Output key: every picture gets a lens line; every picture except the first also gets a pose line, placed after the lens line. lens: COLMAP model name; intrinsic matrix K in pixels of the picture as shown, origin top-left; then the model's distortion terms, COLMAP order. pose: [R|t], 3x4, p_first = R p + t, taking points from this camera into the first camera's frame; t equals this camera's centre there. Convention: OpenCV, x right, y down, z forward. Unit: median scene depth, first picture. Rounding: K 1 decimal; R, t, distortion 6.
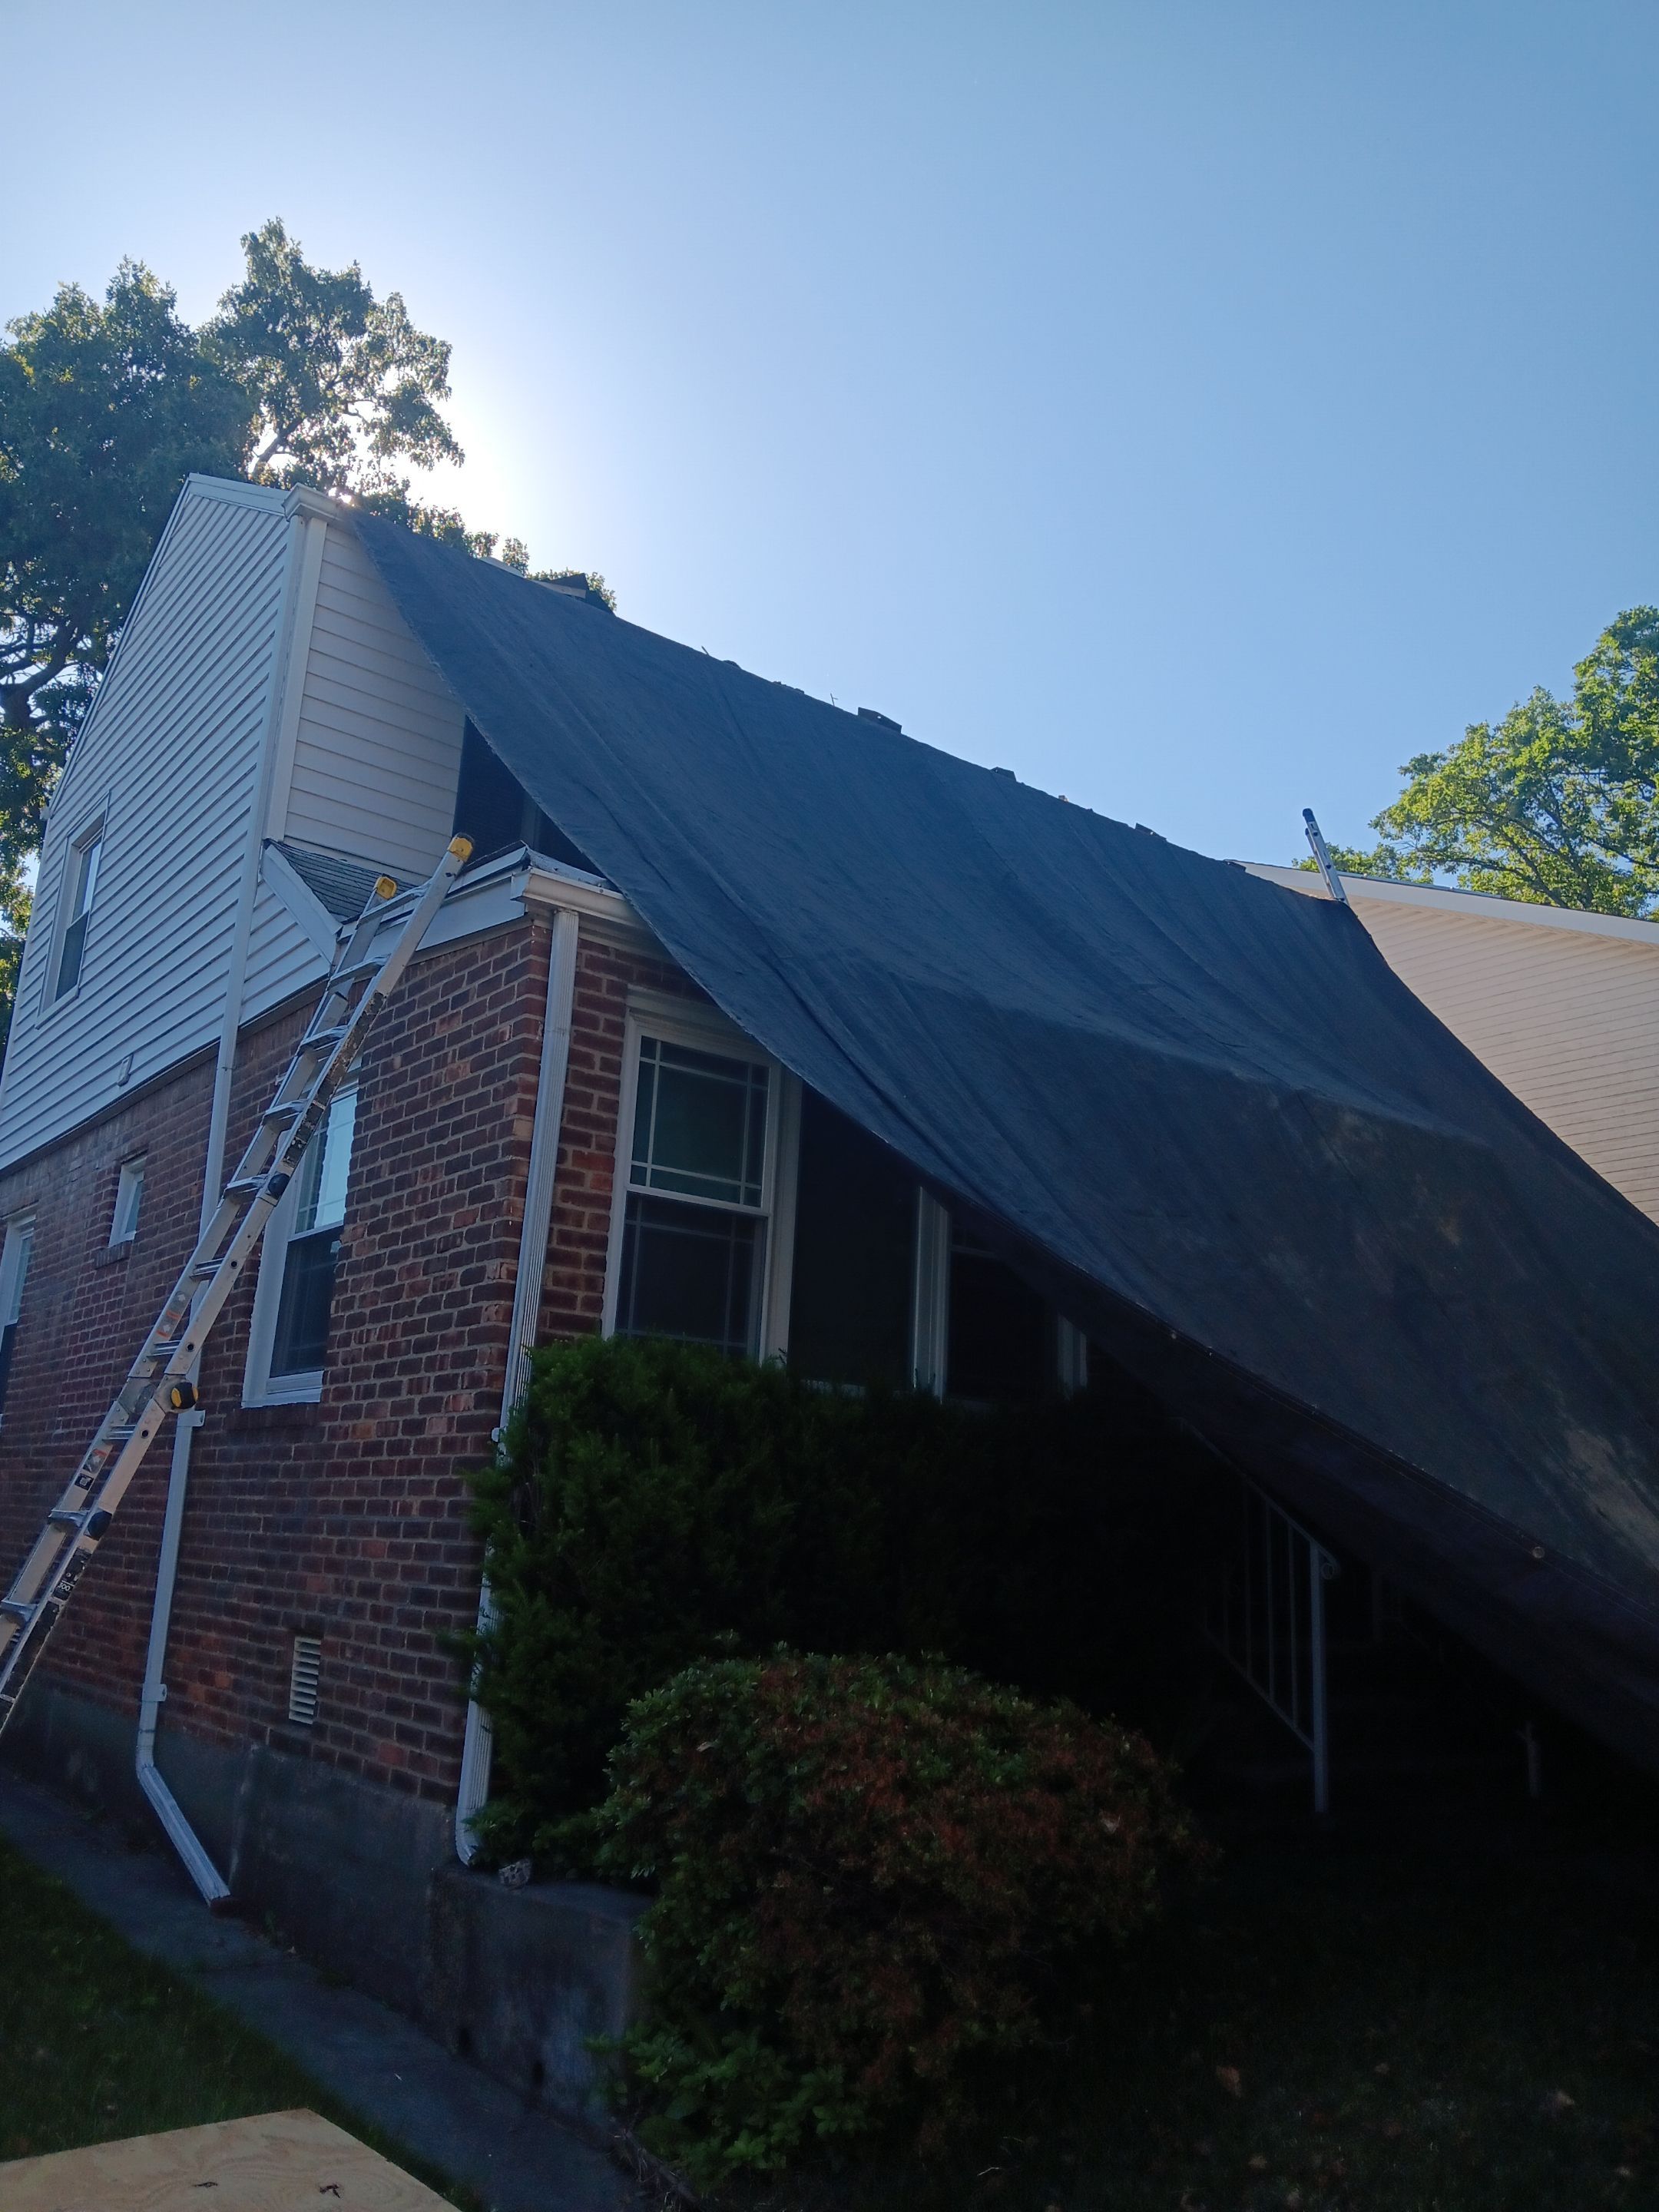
lens RADIAL K [[1673.2, 0, 820.0], [0, 1673.2, 1107.2], [0, 0, 1]] dist [0.025681, -0.000847]
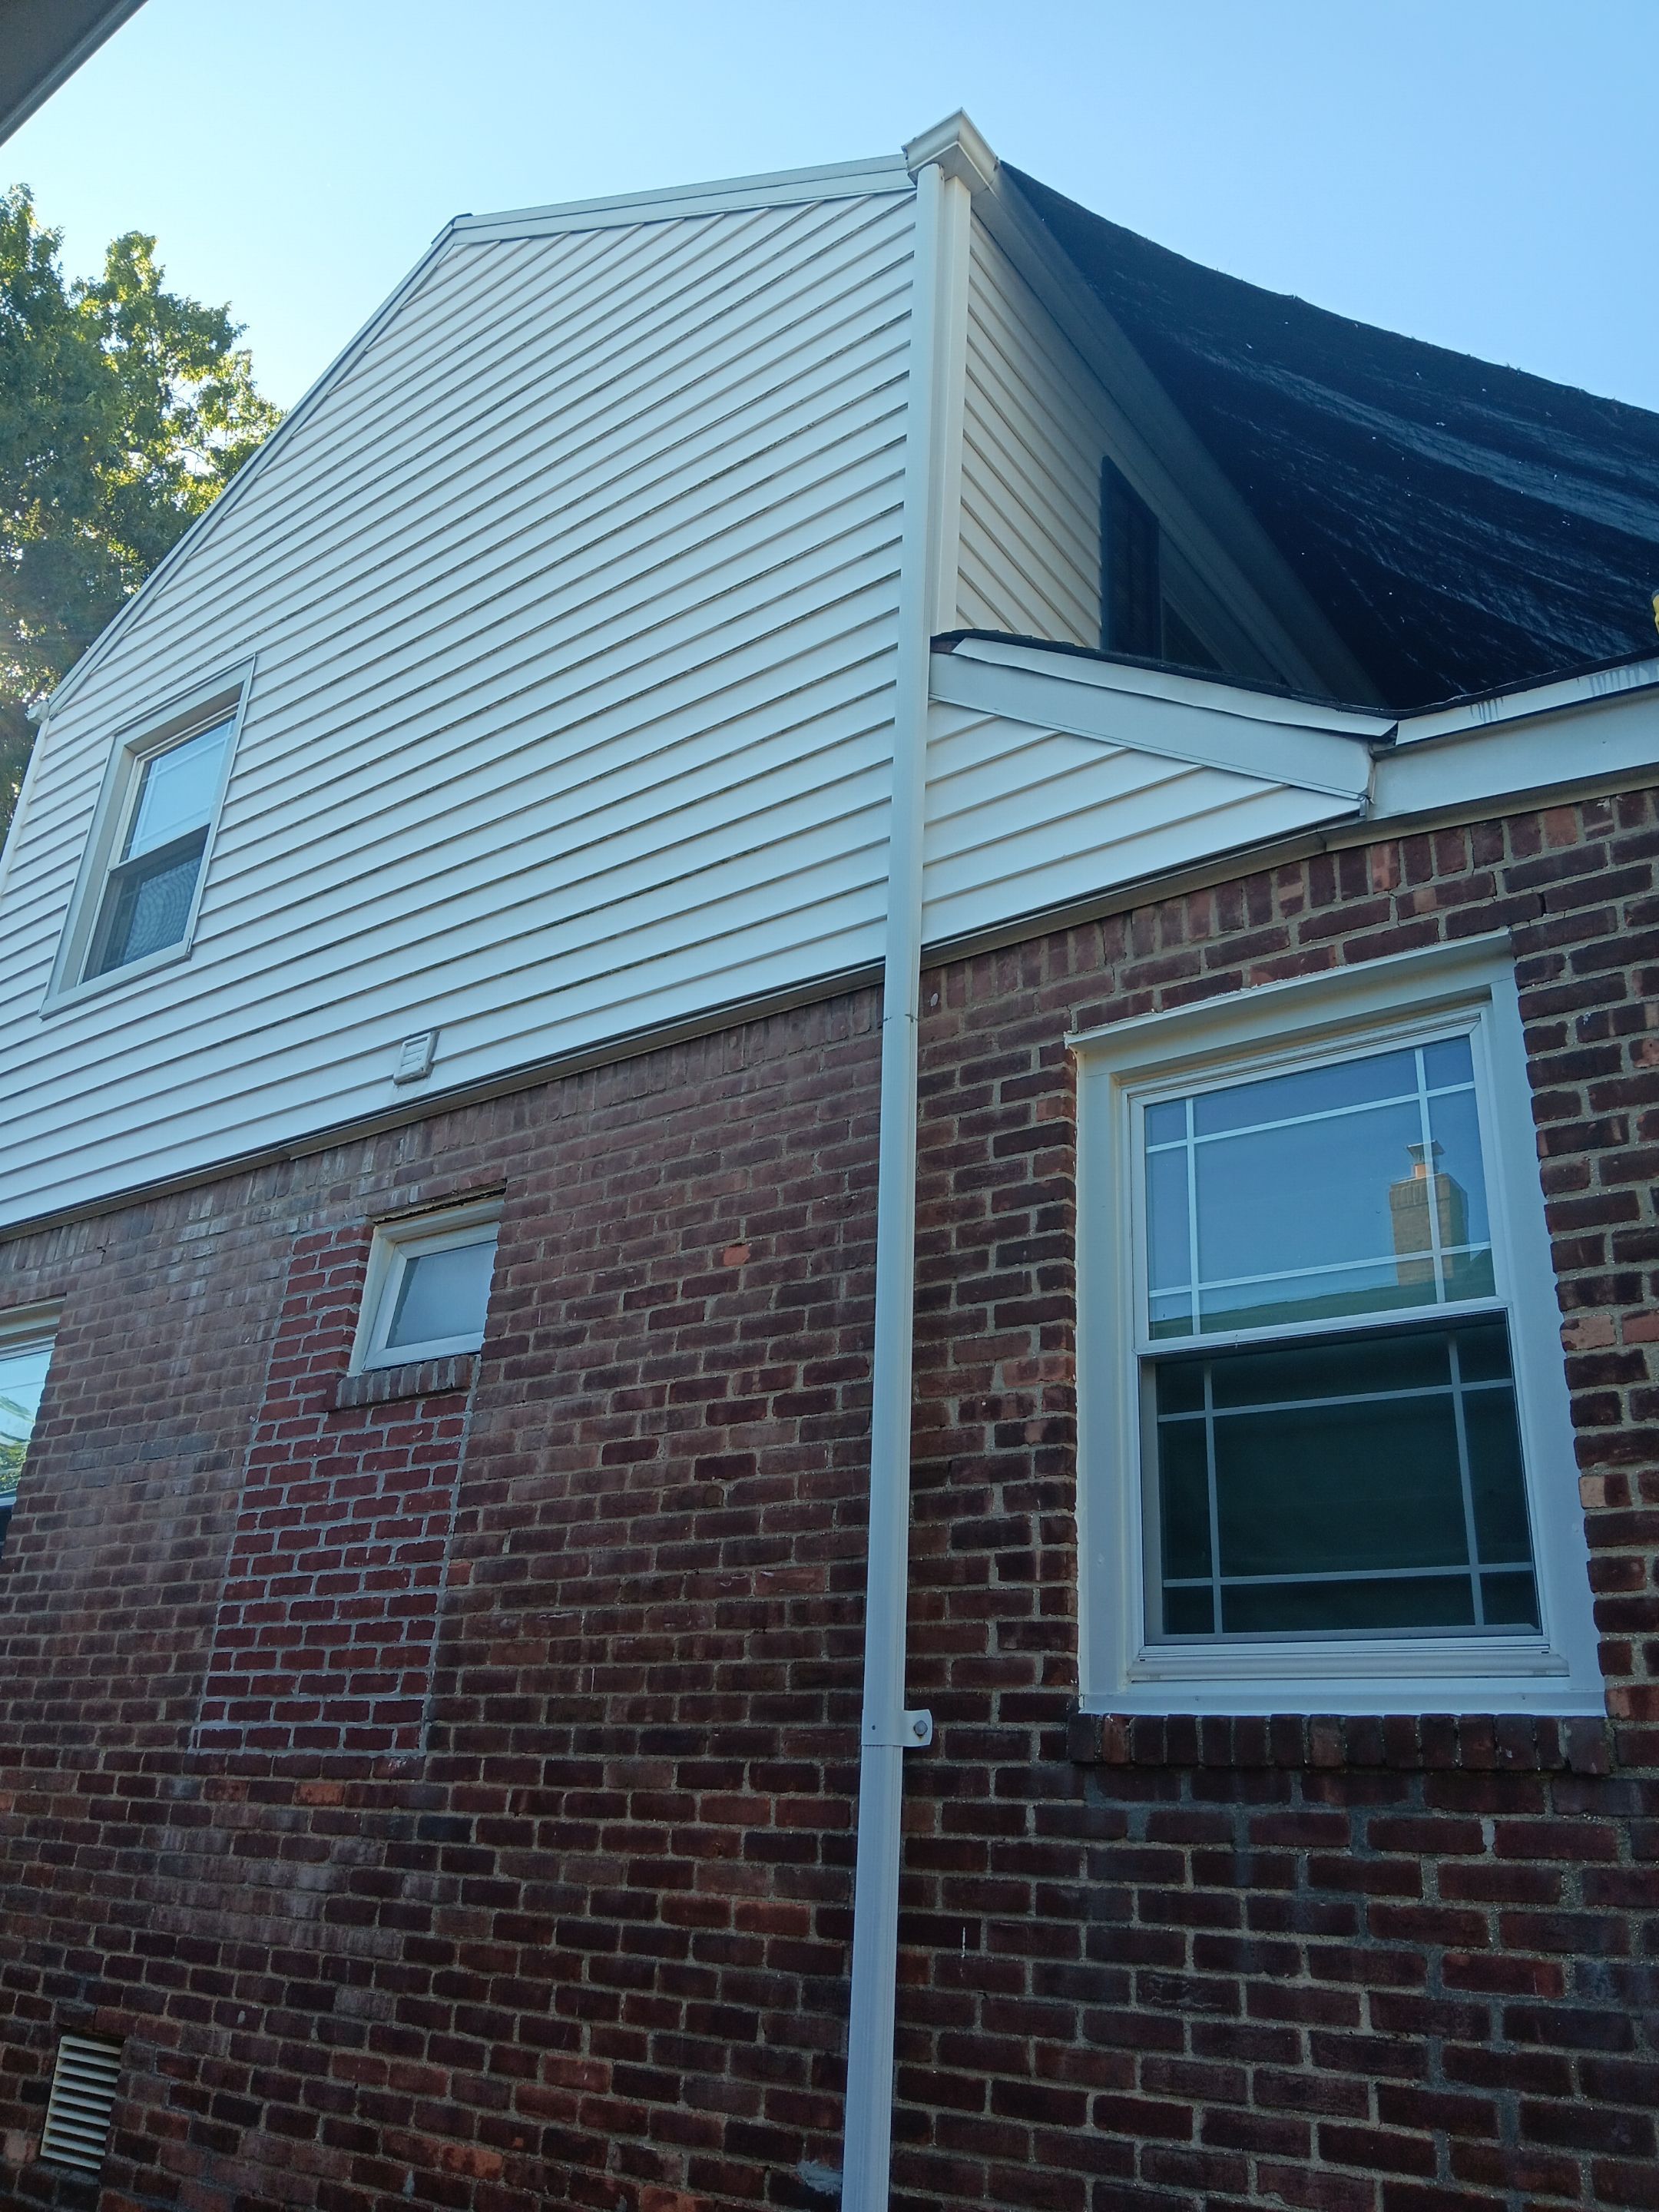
lens RADIAL K [[1673.2, 0, 849.2], [0, 1673.2, 1126.0], [0, 0, 1]] dist [0.025681, -0.000847]
pose [[0.960722, 0.113190, 0.253379, -0.408531], [-0.076821, 0.985831, -0.149115, 0.072258], [-0.266667, 0.123793, 0.955805, 0.425226]]
